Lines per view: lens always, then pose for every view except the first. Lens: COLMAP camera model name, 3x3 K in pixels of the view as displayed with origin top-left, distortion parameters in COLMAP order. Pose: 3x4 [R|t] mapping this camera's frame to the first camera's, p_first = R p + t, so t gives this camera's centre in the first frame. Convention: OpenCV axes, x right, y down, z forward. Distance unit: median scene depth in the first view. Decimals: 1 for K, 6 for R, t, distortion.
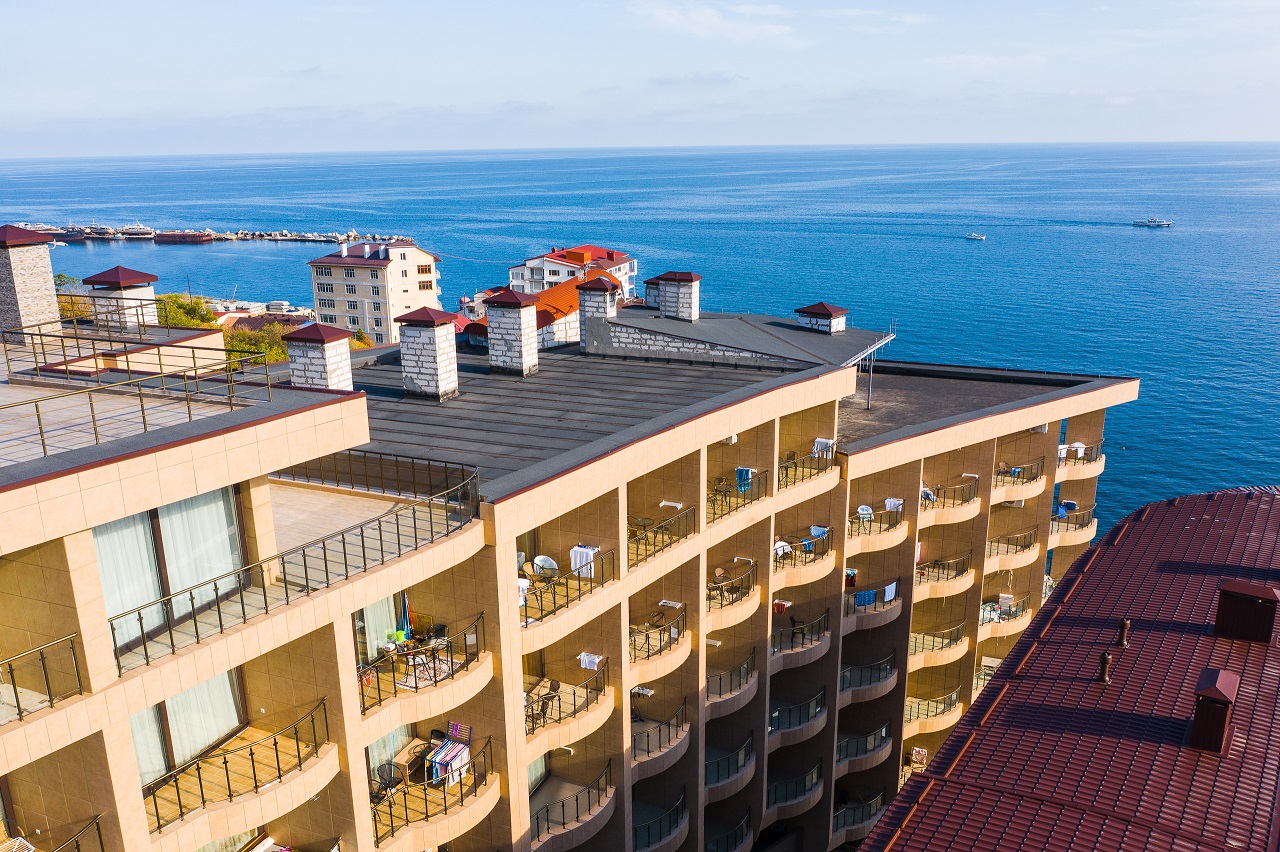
lens RADIAL K [[1002.0, 0, 640.0], [0, 1002.0, 426.0], [0, 0, 1]] dist [-0.016484, -0.002467]
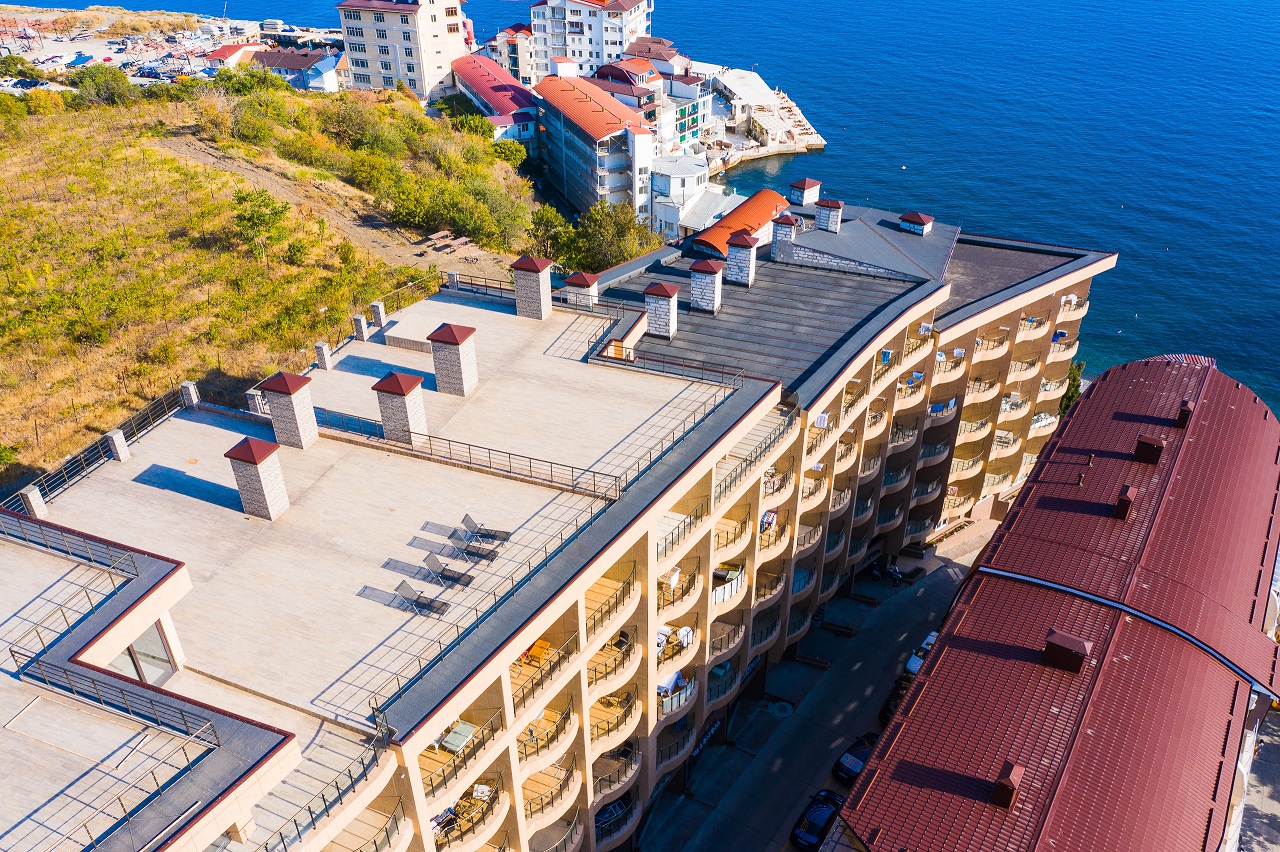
lens RADIAL K [[1002.0, 0, 640.0], [0, 1002.0, 426.0], [0, 0, 1]] dist [-0.016484, -0.002467]
pose [[0.999481, -0.013475, 0.029247, -0.315881], [0.004216, 0.955185, 0.295978, -0.292546], [-0.031925, -0.295702, 0.954747, -0.577270]]
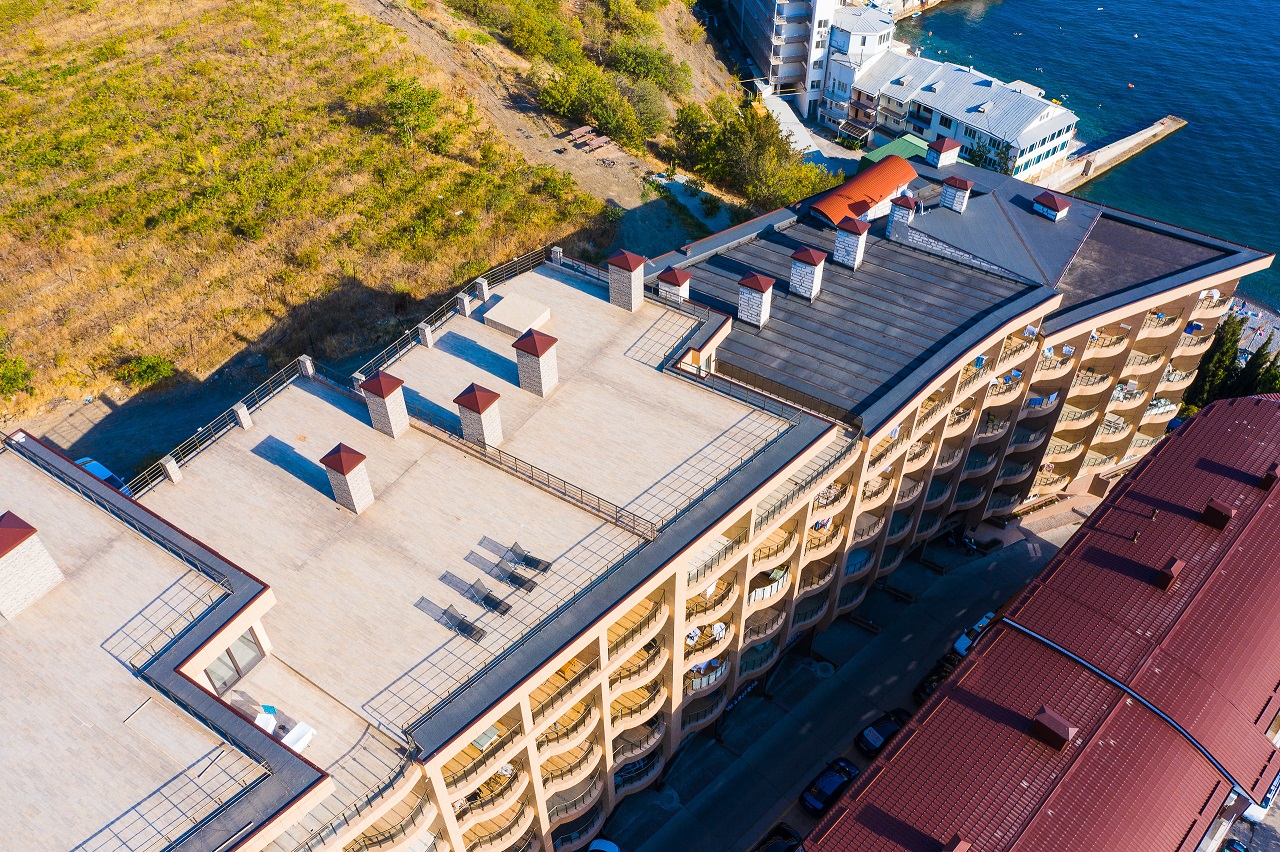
lens RADIAL K [[1010.1, 0, 640.0], [0, 1010.1, 426.0], [0, 0, 1]] dist [-0.017064, -0.004511]
pose [[0.985656, 0.121002, -0.117647, -0.216158], [-0.050368, 0.876236, 0.479244, -0.550679], [0.161076, -0.466444, 0.869761, -0.562704]]
